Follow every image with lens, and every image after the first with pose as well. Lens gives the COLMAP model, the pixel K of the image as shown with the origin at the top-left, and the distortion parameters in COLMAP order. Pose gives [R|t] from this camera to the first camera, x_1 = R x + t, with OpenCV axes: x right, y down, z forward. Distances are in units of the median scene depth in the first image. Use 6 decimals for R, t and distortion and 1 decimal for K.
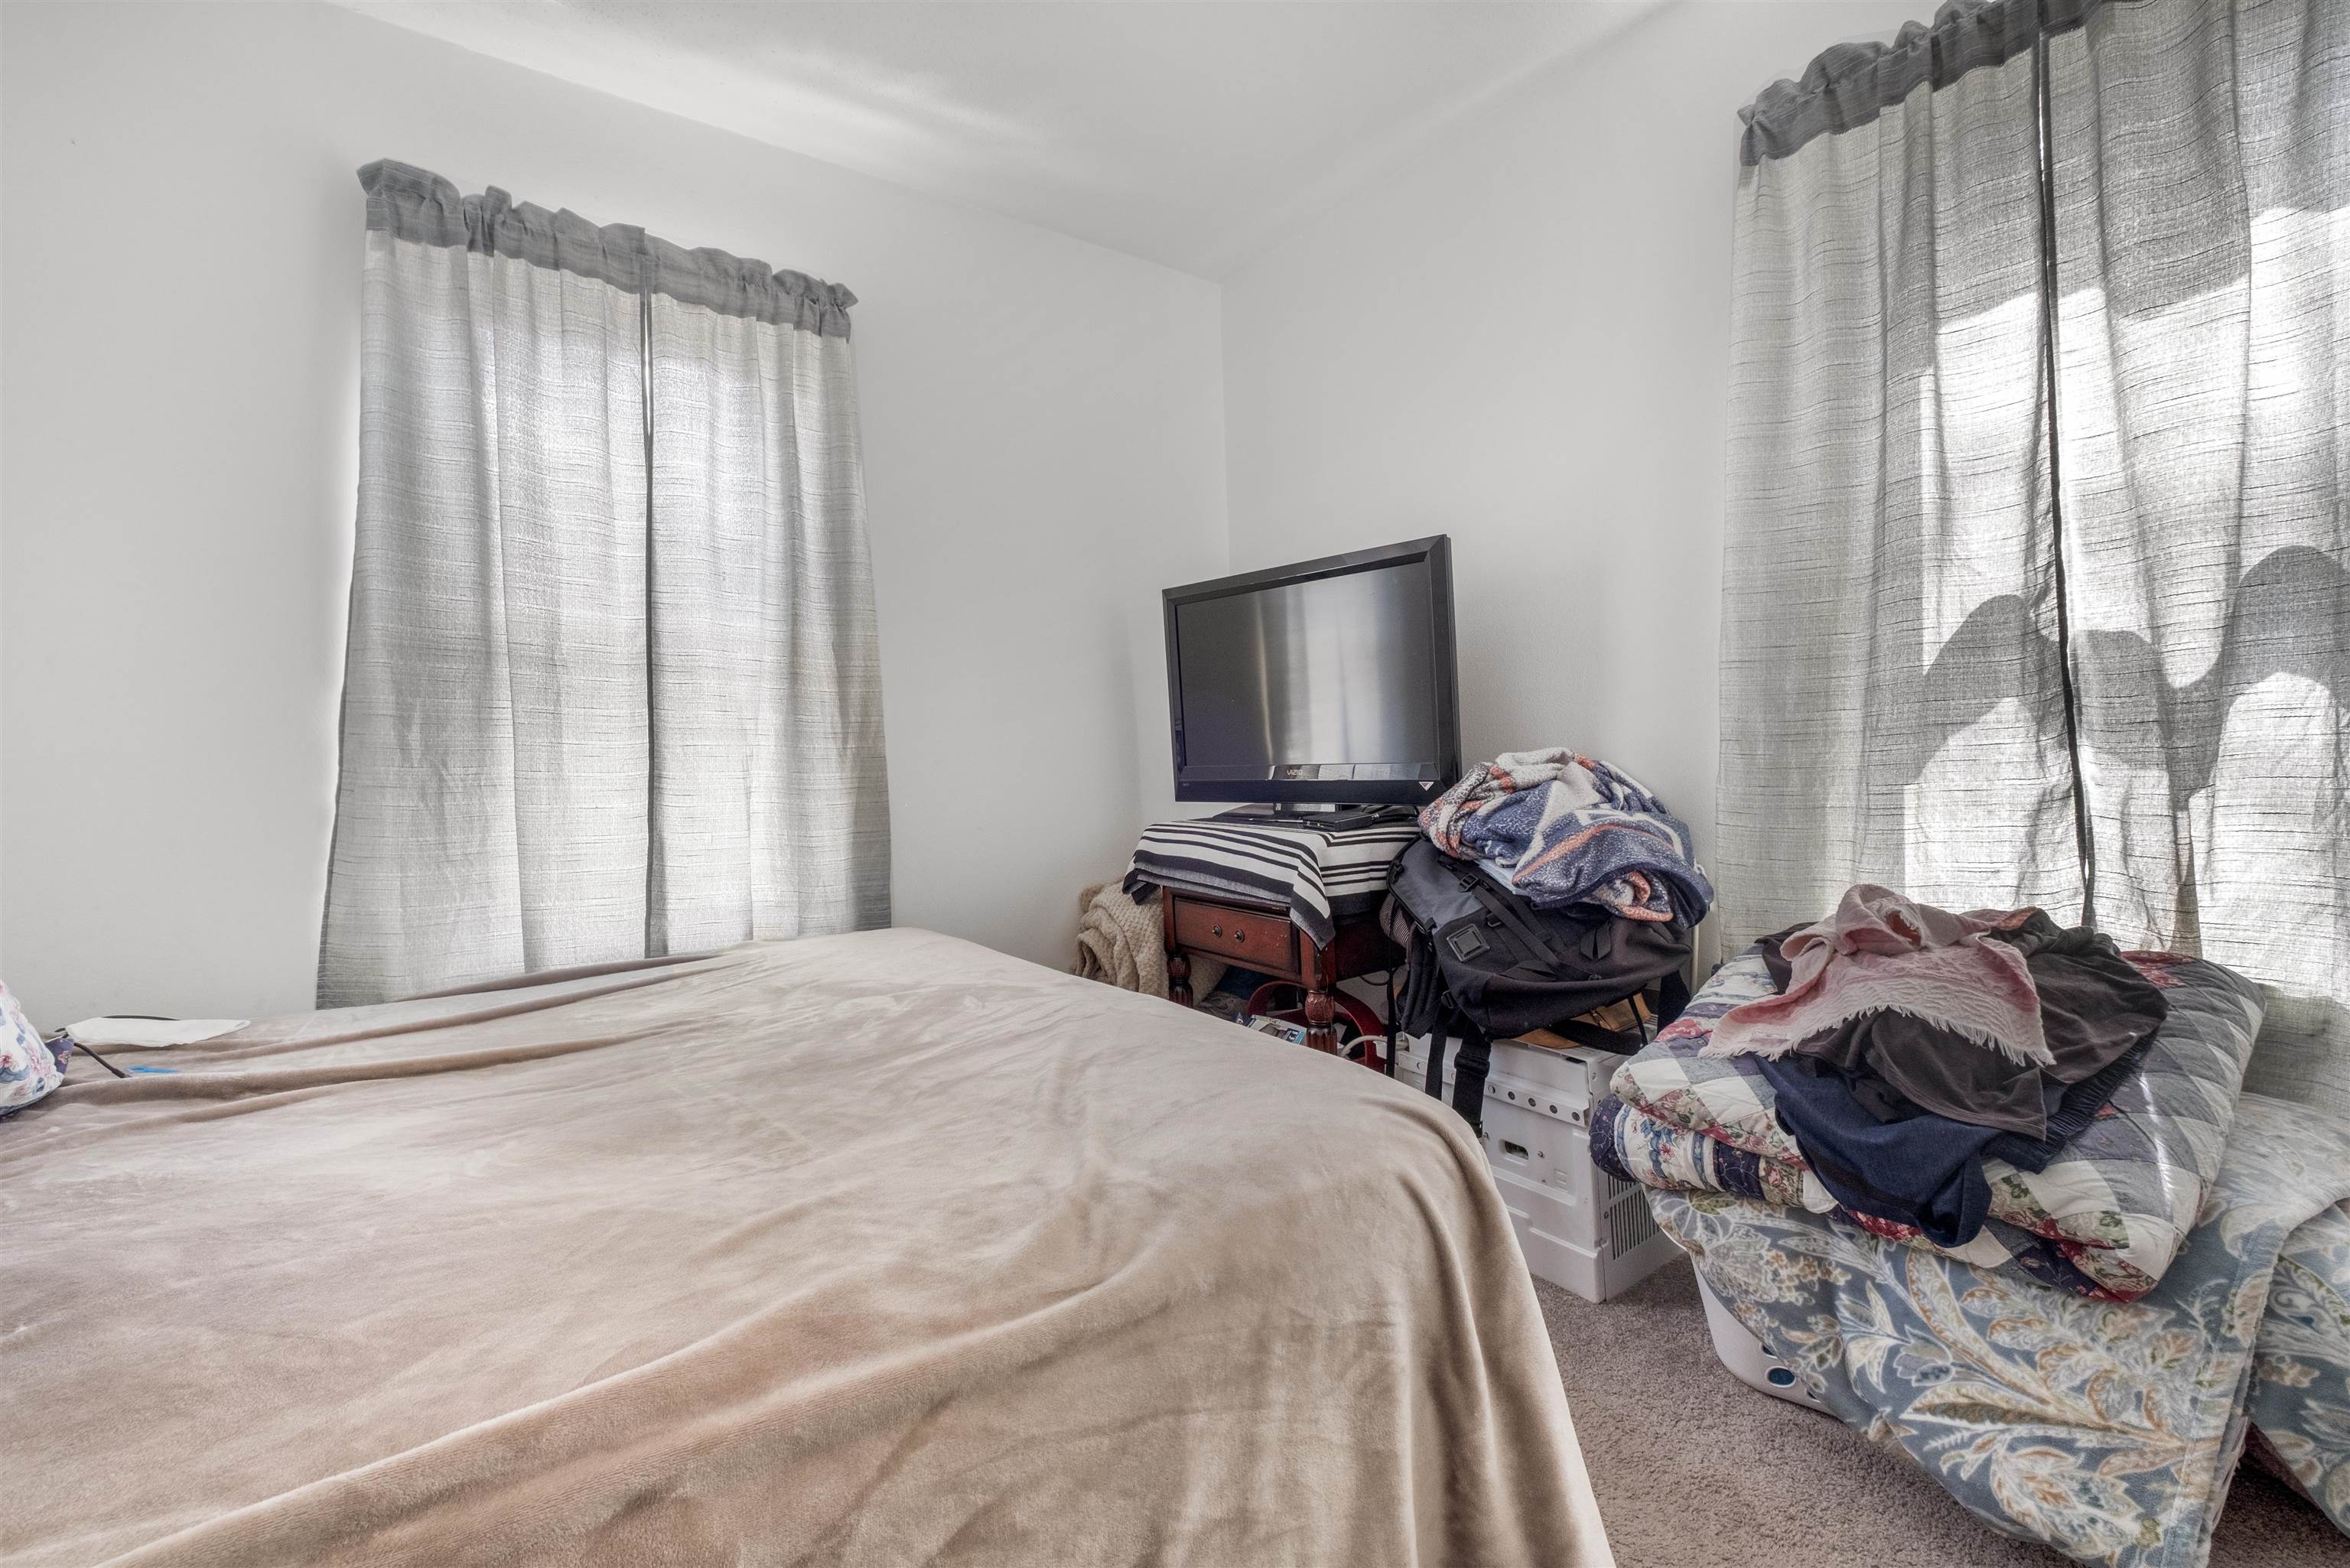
lens RADIAL K [[1031.7, 0, 1174.5], [0, 1031.7, 771.9], [0, 0, 1]] dist [-0.005211, -0.000316]
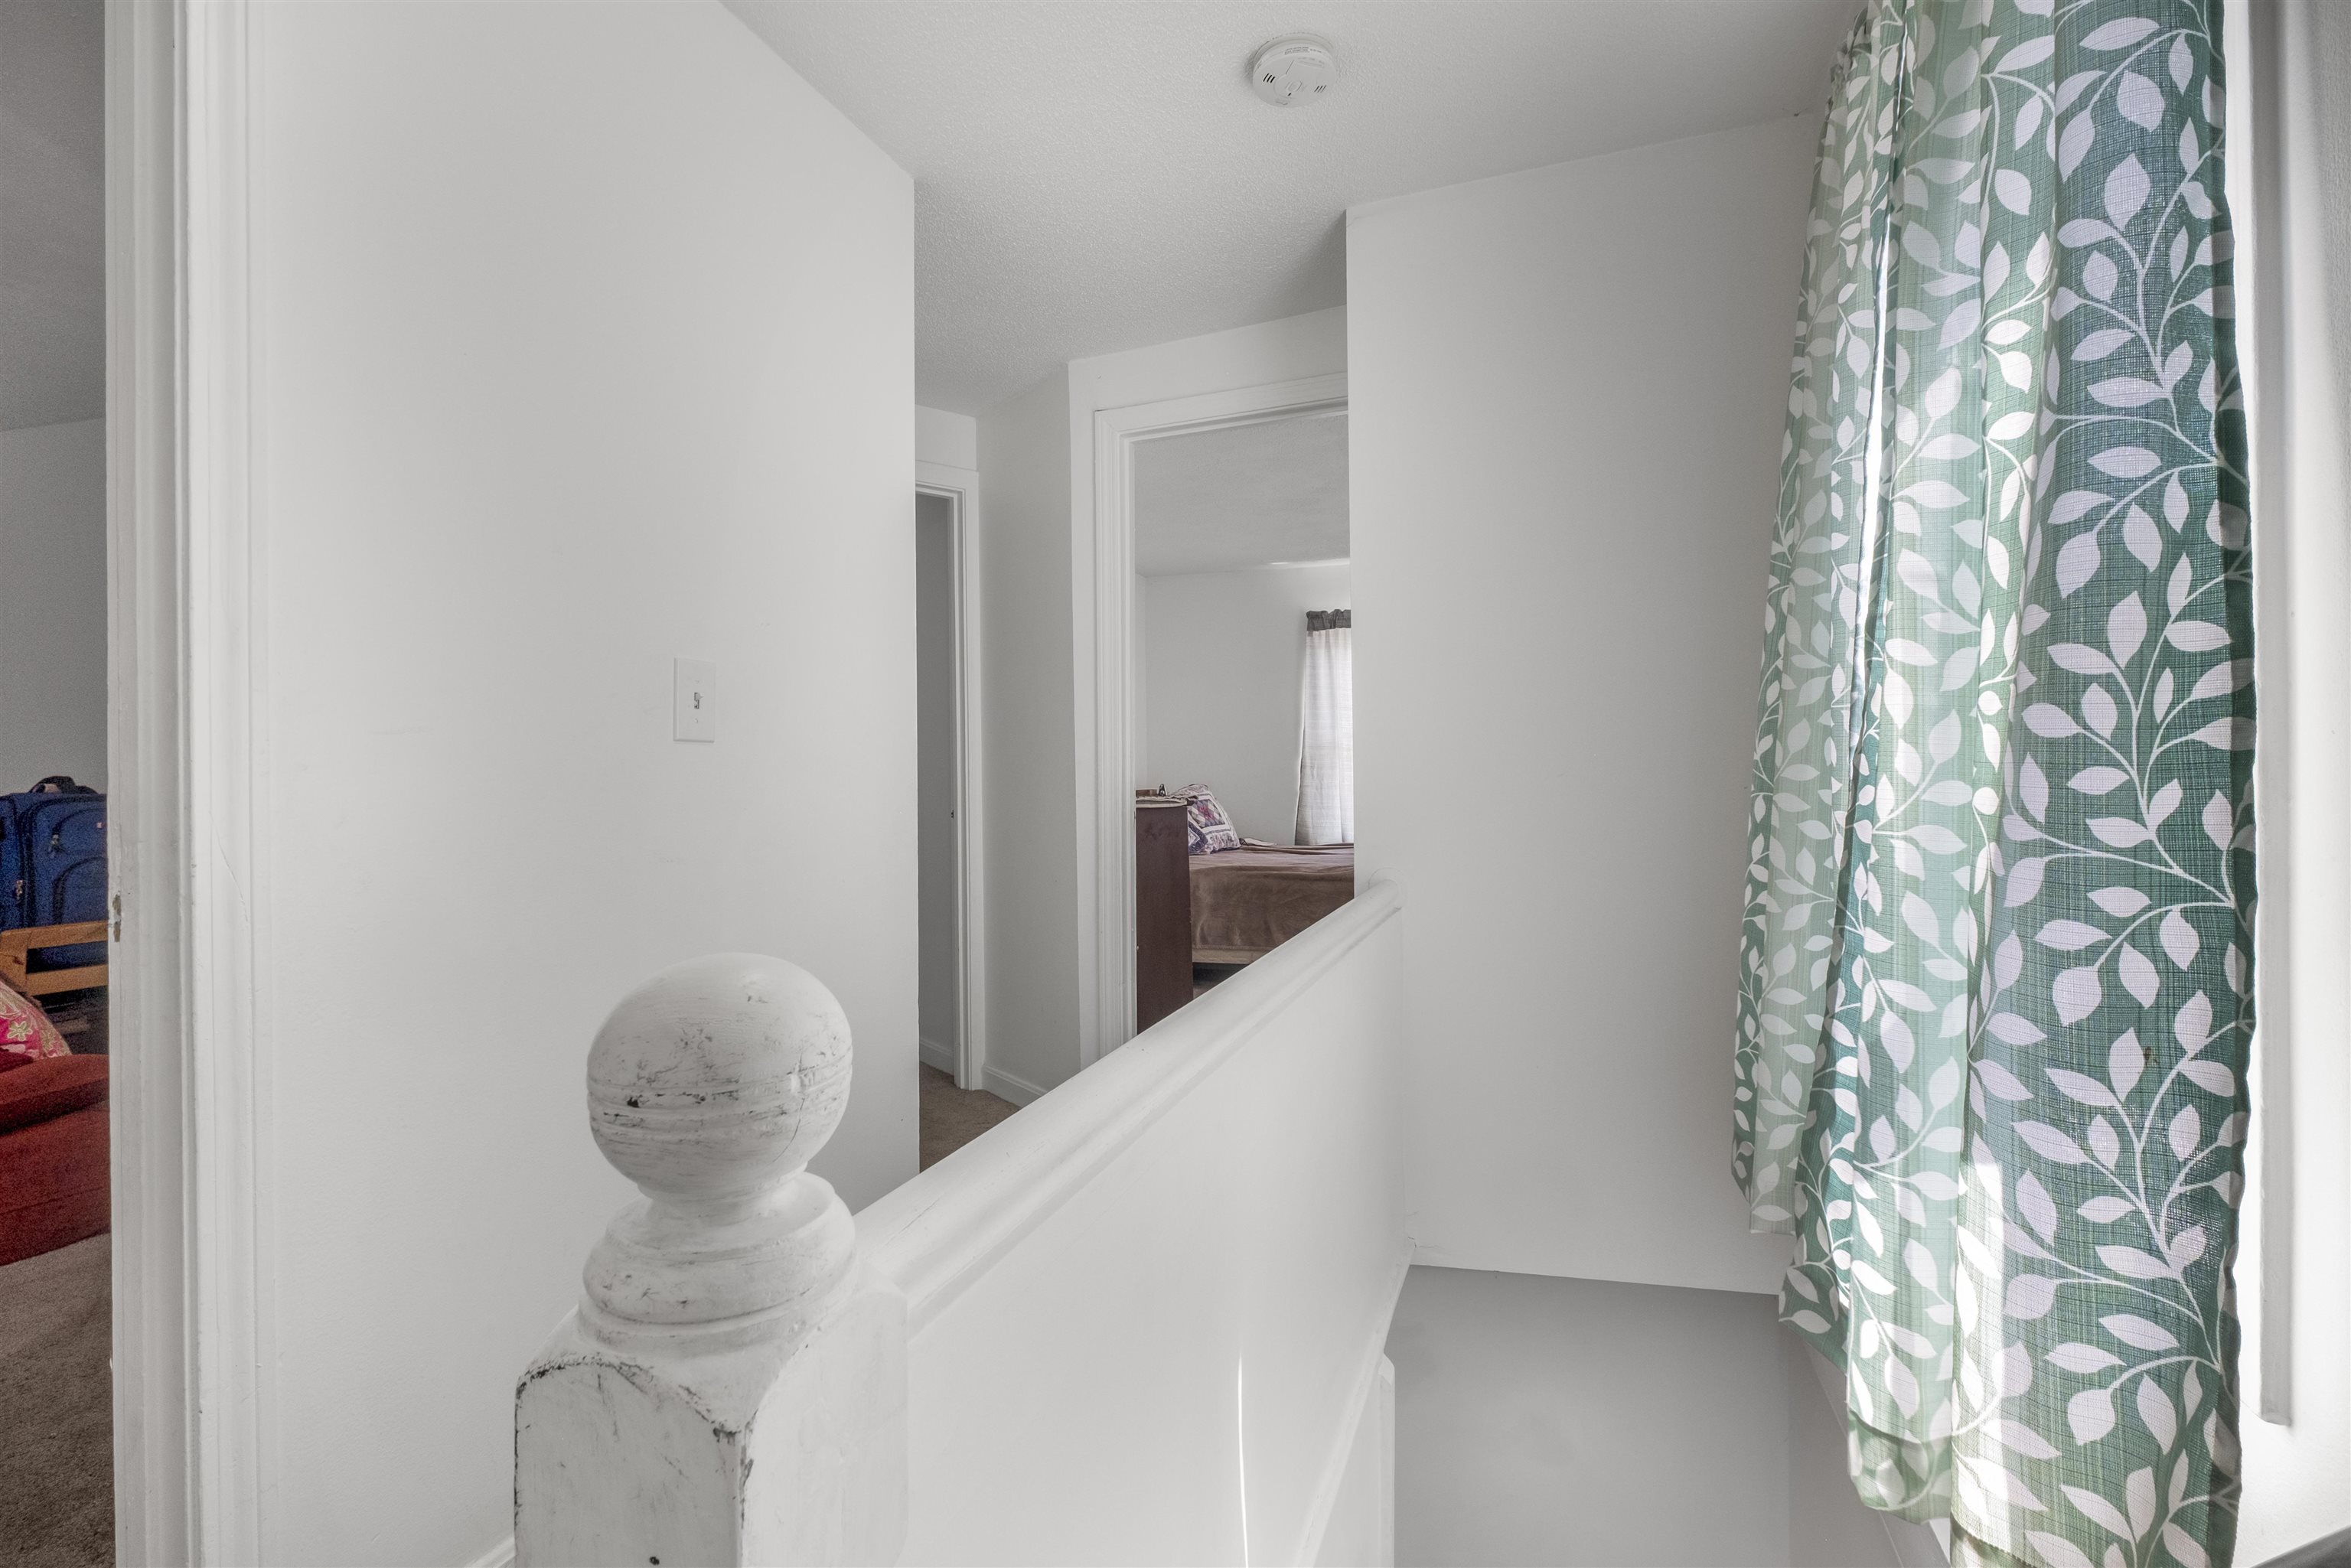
lens RADIAL K [[1043.7, 0, 1175.5], [0, 1043.7, 784.0], [0, 0, 1]] dist [-0.000873, -0.000752]
pose [[0.558723, 0.028244, -0.828873, 2.300461], [-0.009234, 0.999570, 0.027836, -0.102652], [0.829303, -0.007898, 0.558744, -1.641357]]
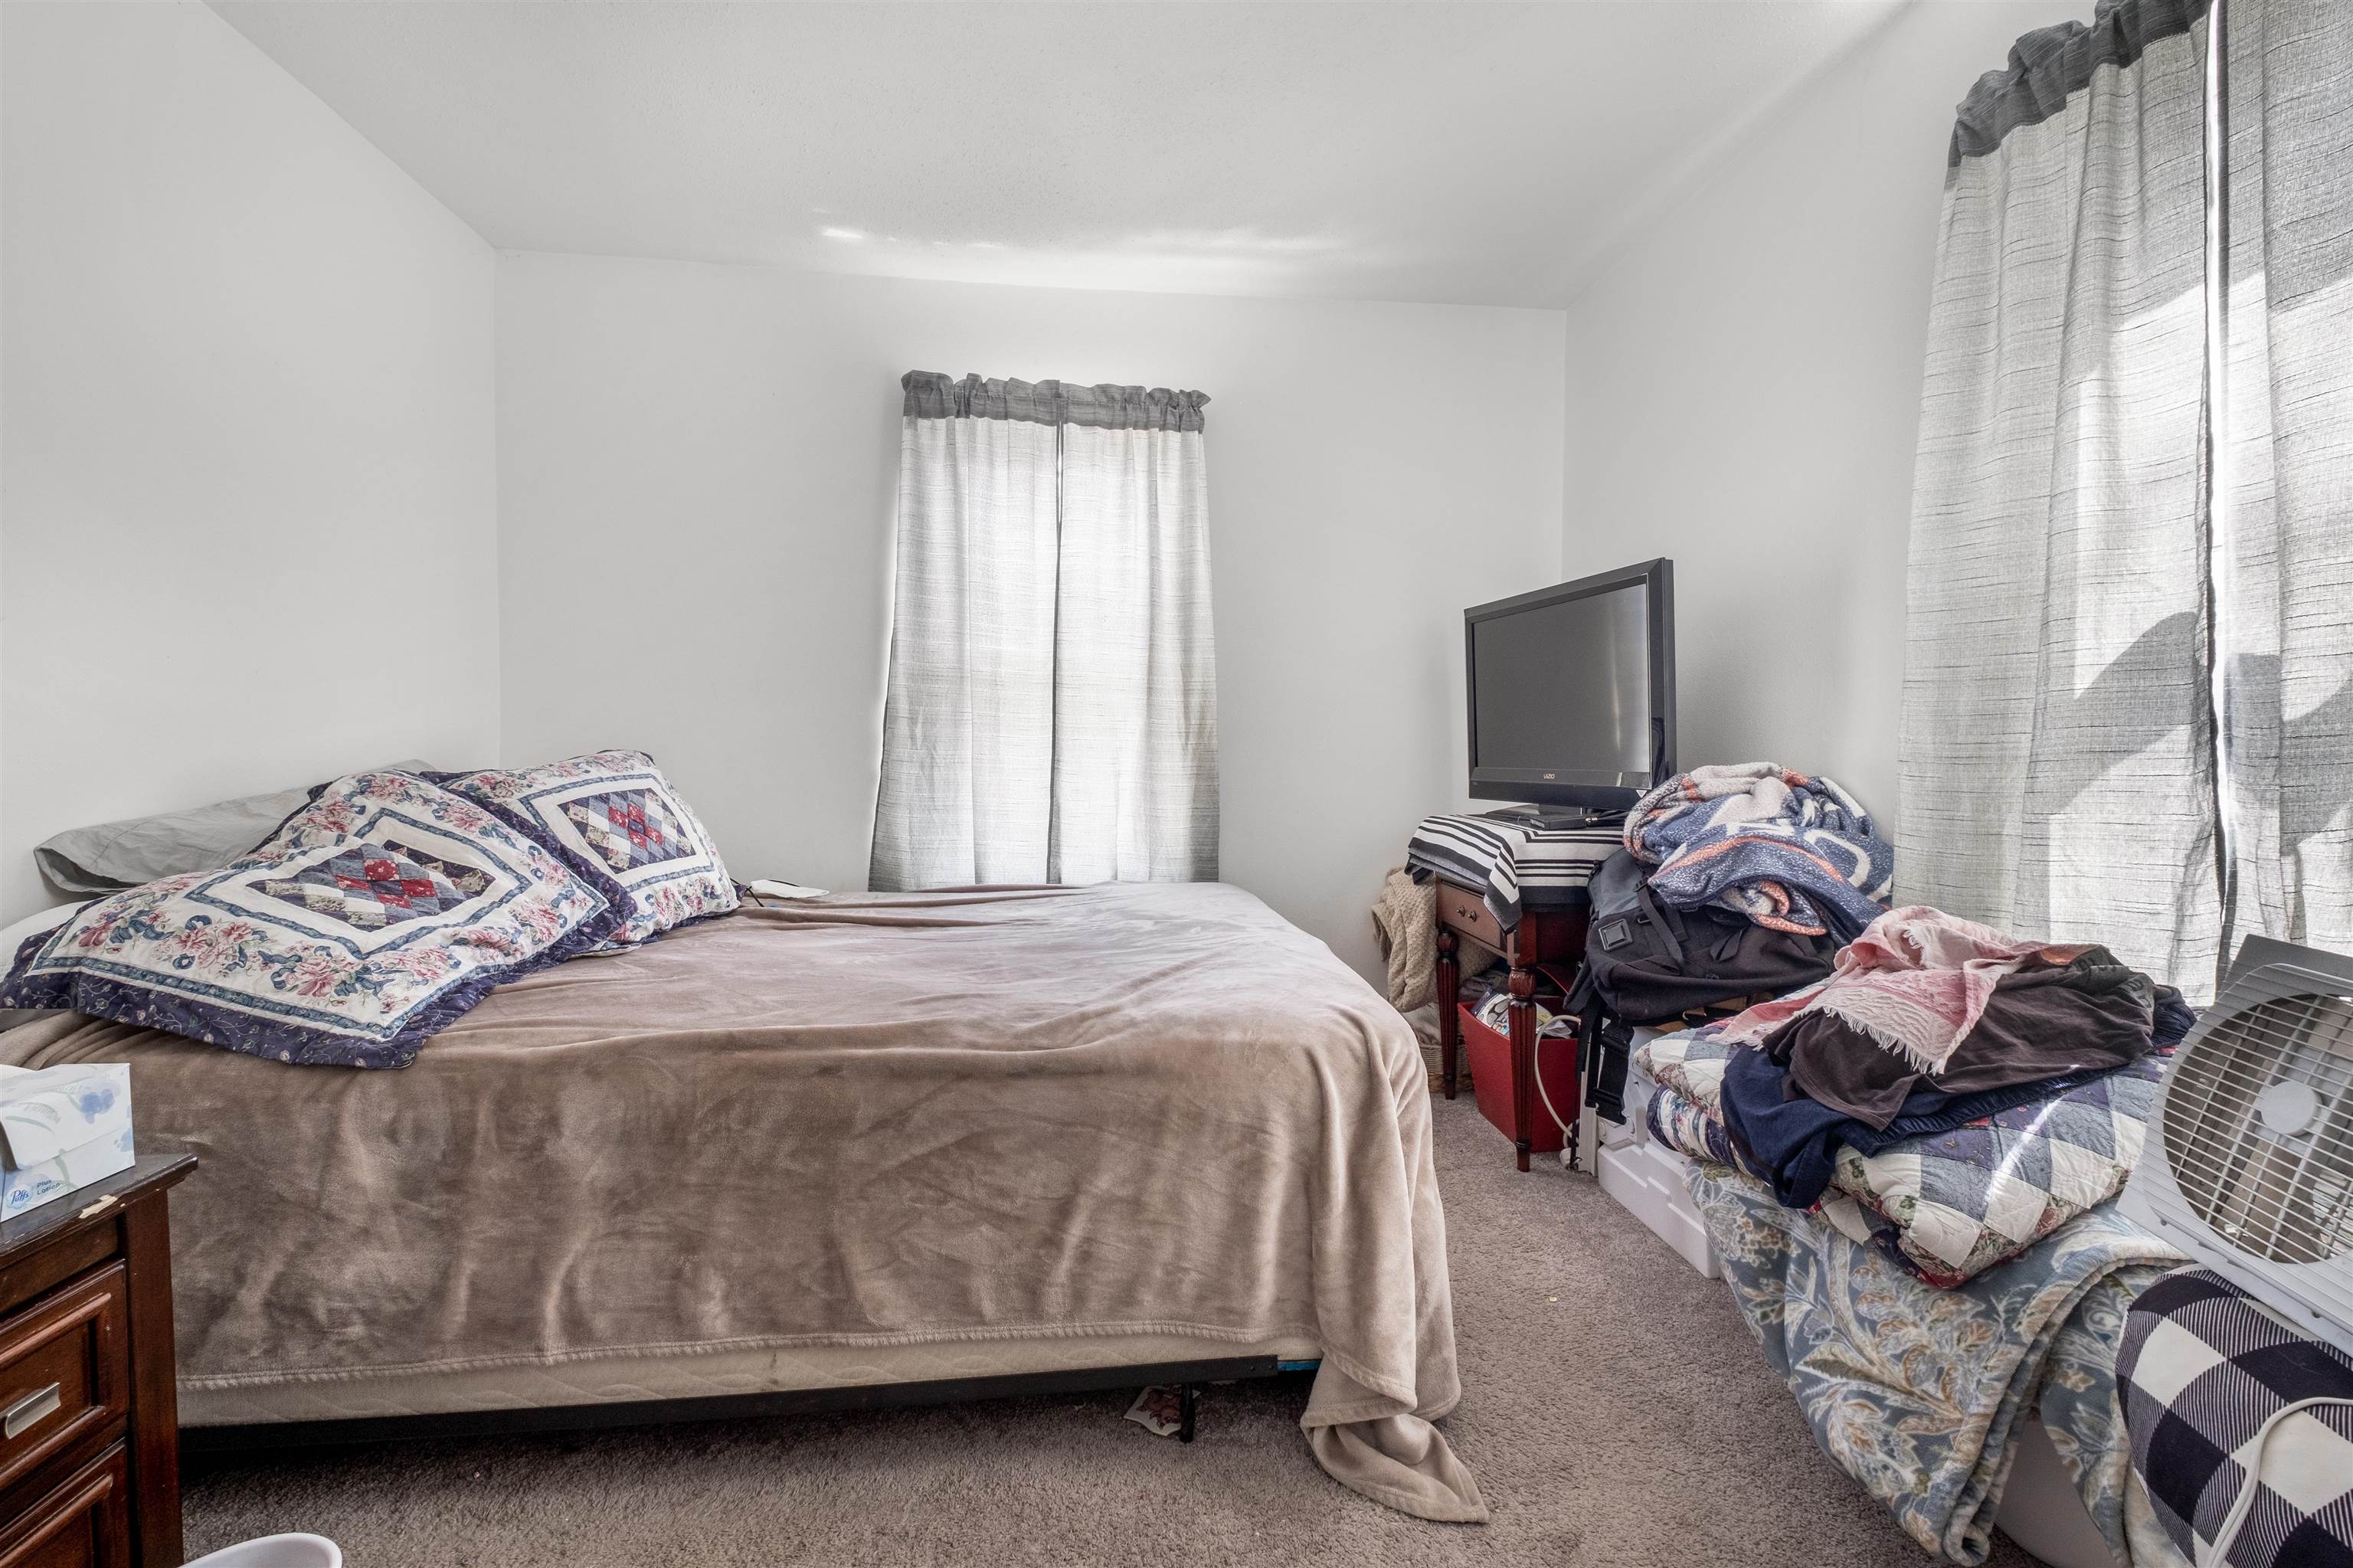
lens RADIAL K [[1044.6, 0, 1176.5], [0, 1044.6, 784.0], [0, 0, 1]] dist [-0.000873, -0.000752]
pose [[0.864638, 0.045809, -0.500303, 0.501645], [-0.035788, 0.998921, 0.029614, -0.015506], [0.501120, -0.007701, 0.865344, -0.246179]]
